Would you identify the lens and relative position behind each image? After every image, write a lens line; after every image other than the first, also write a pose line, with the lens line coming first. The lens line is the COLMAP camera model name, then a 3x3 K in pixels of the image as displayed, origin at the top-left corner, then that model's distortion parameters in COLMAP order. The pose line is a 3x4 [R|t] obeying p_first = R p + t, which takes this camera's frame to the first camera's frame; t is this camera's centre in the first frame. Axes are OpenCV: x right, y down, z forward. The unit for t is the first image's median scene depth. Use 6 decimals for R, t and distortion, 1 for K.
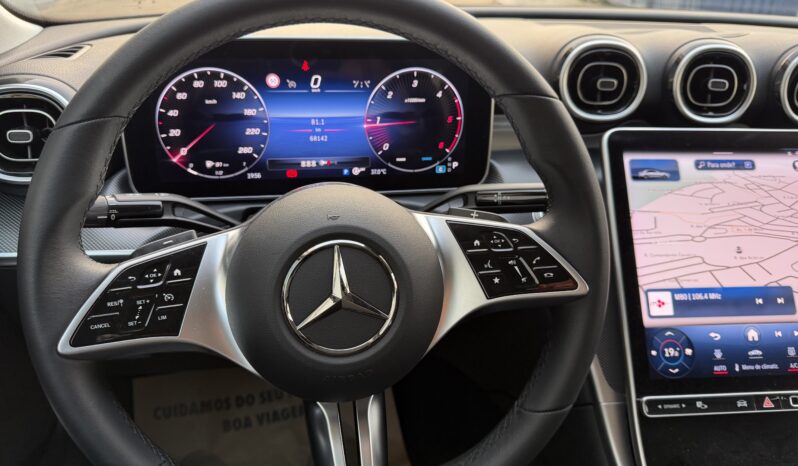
lens RADIAL K [[587.1, 0, 397.0], [0, 587.1, 233.9], [0, 0, 1]] dist [0.062437, -0.060208]
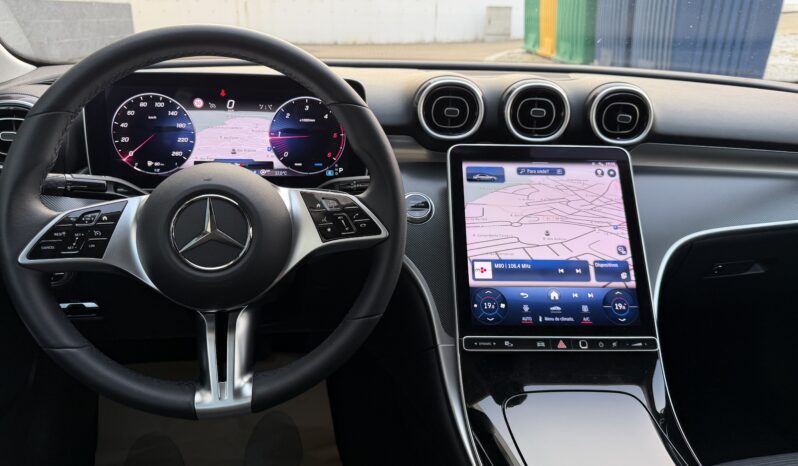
lens RADIAL K [[587.1, 0, 395.3], [0, 587.1, 234.0], [0, 0, 1]] dist [0.062437, -0.060208]
pose [[0.999895, 0.011283, -0.009075, 0.257306], [-0.012152, 0.994694, -0.102157, 0.174062], [0.007874, 0.102257, 0.994727, -0.324747]]
